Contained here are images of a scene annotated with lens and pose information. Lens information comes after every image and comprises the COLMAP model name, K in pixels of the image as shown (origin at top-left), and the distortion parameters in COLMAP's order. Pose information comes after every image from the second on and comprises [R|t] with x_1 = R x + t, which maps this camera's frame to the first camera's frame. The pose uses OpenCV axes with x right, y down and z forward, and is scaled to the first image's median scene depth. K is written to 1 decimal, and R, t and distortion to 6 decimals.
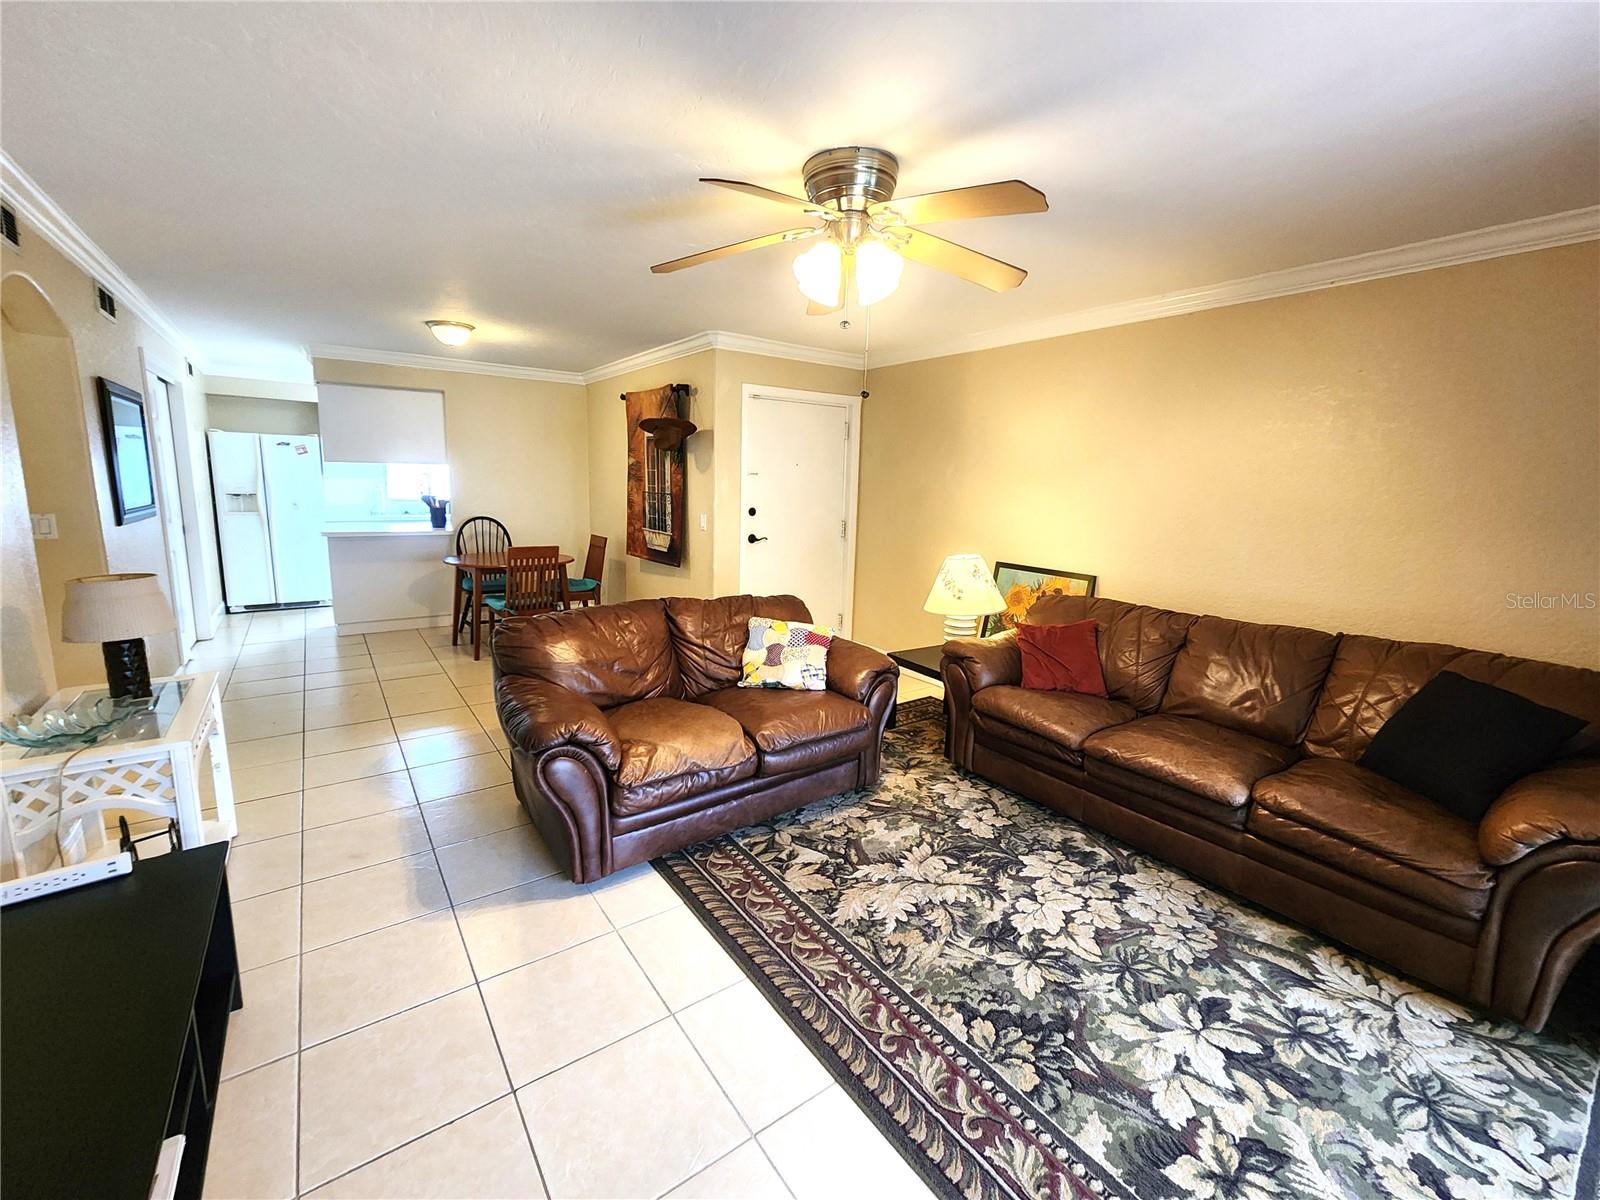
lens RADIAL K [[662.1, 0, 791.9], [0, 662.1, 593.9], [0, 0, 1]] dist [0.000892, -0.001062]
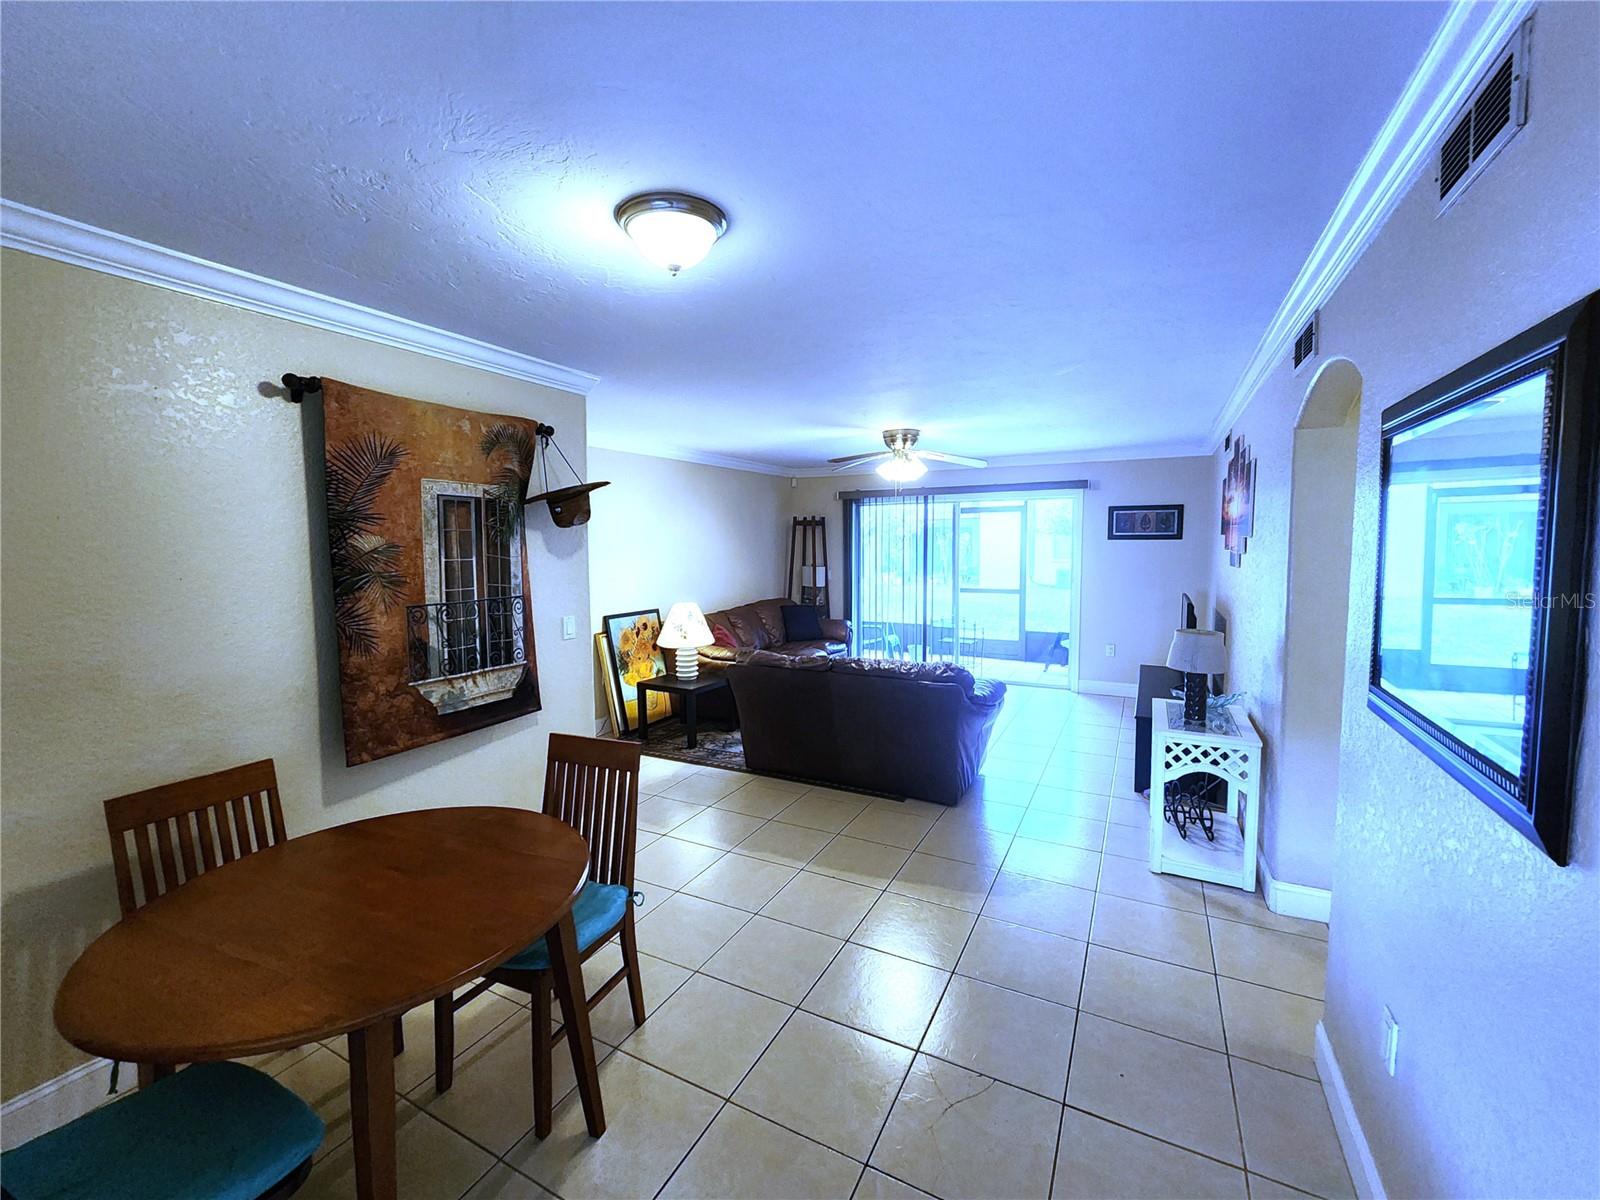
lens RADIAL K [[662.1, 0, 792.4], [0, 662.1, 598.7], [0, 0, 1]] dist [0.000892, -0.001062]
pose [[-0.440993, -0.101274, 0.891778, -1.989338], [0.151685, 0.970910, 0.185271, -0.534703], [-0.884600, 0.216973, -0.412803, 2.476408]]
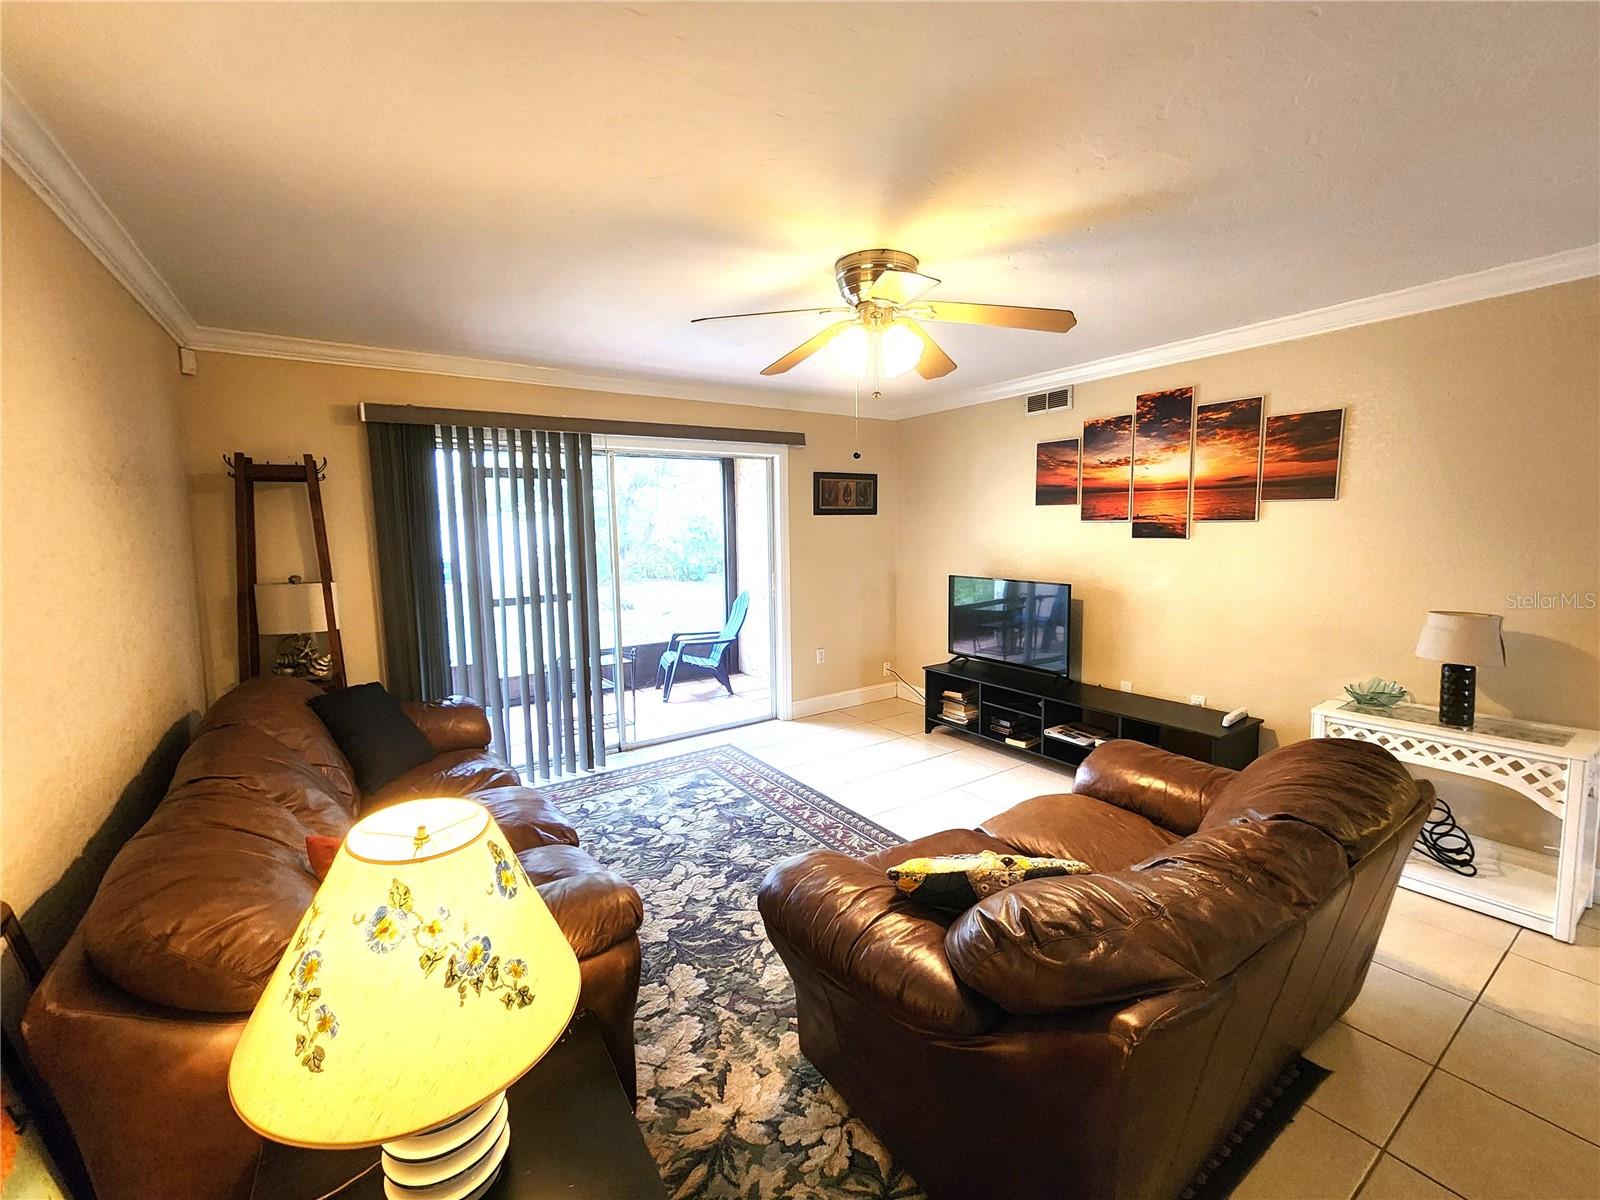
lens RADIAL K [[662.1, 0, 804.4], [0, 662.1, 589.7], [0, 0, 1]] dist [0.000892, -0.001062]
pose [[-0.999856, -0.007704, 0.015094, 0.183723], [-0.003301, 0.962169, 0.272434, -0.395468], [-0.016622, 0.272345, -0.962056, 2.203104]]
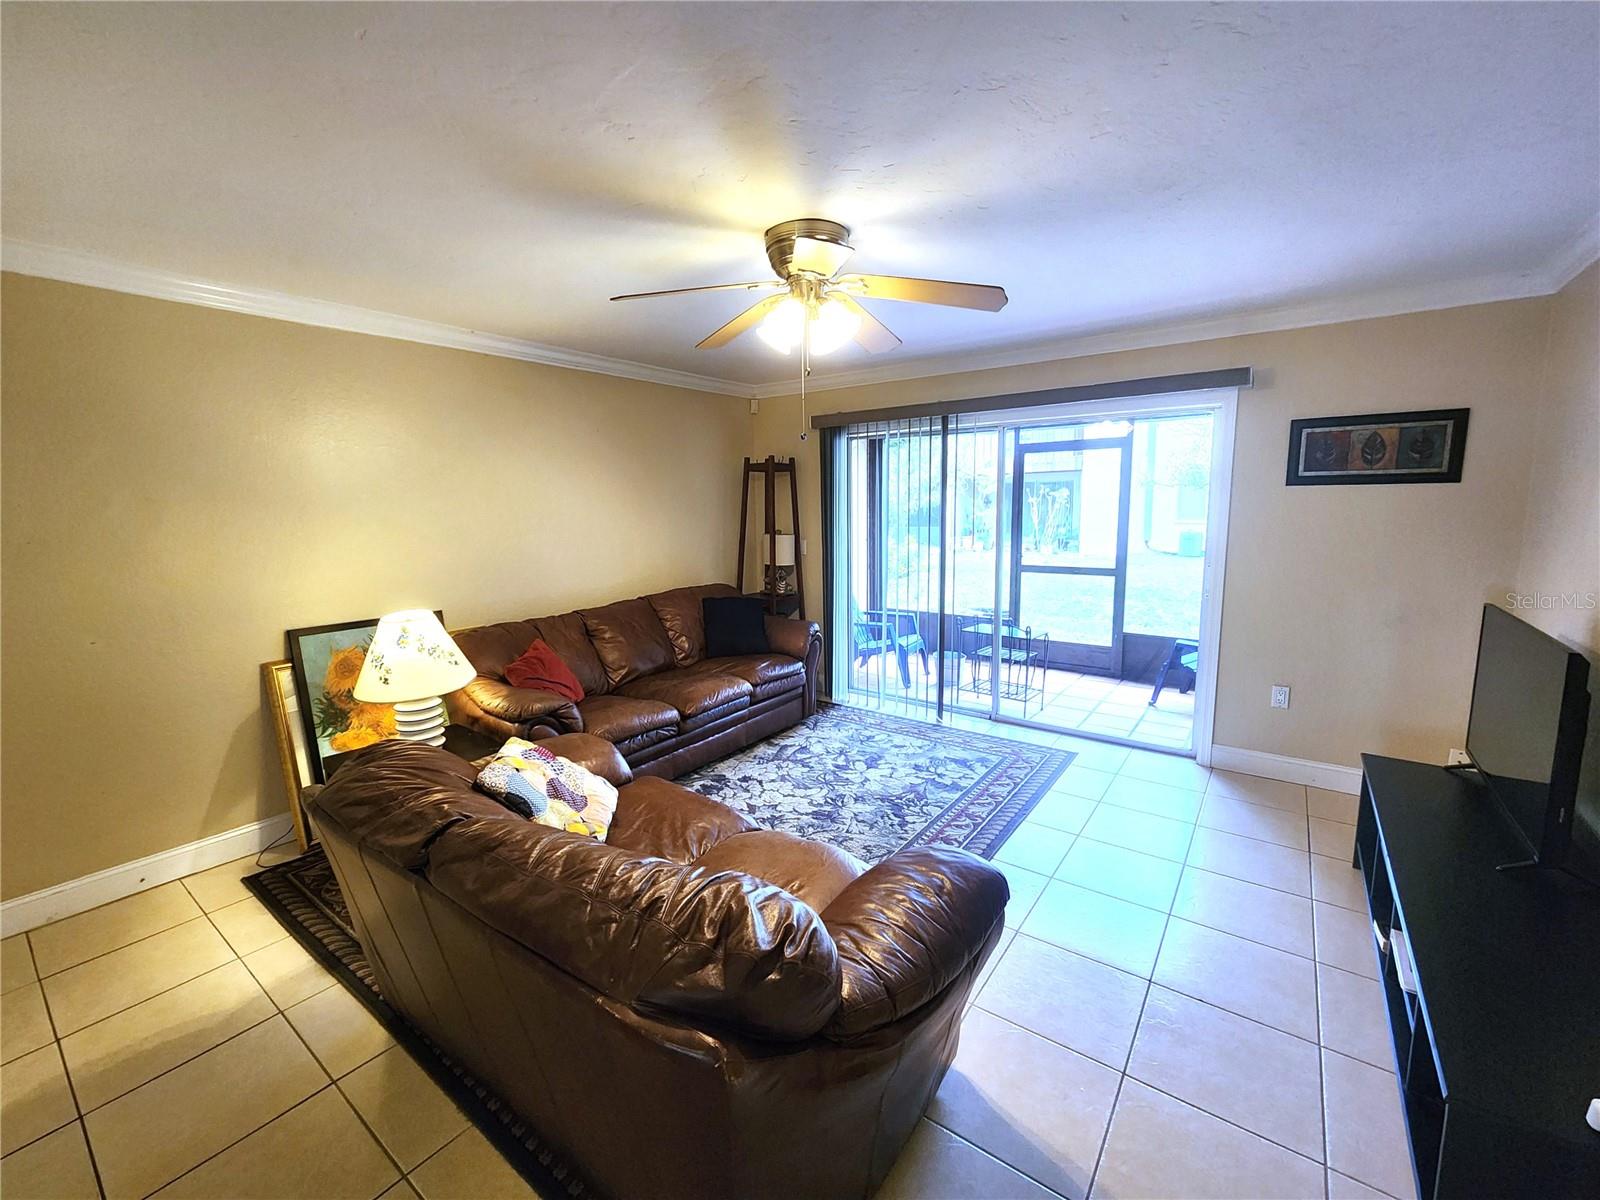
lens RADIAL K [[662.1, 0, 792.6], [0, 662.1, 595.5], [0, 0, 1]] dist [0.000892, -0.001062]
pose [[-0.304122, -0.152802, 0.940299, -1.011216], [0.170758, 0.962322, 0.211609, -0.287158], [-0.937204, 0.224919, -0.266571, 1.413782]]
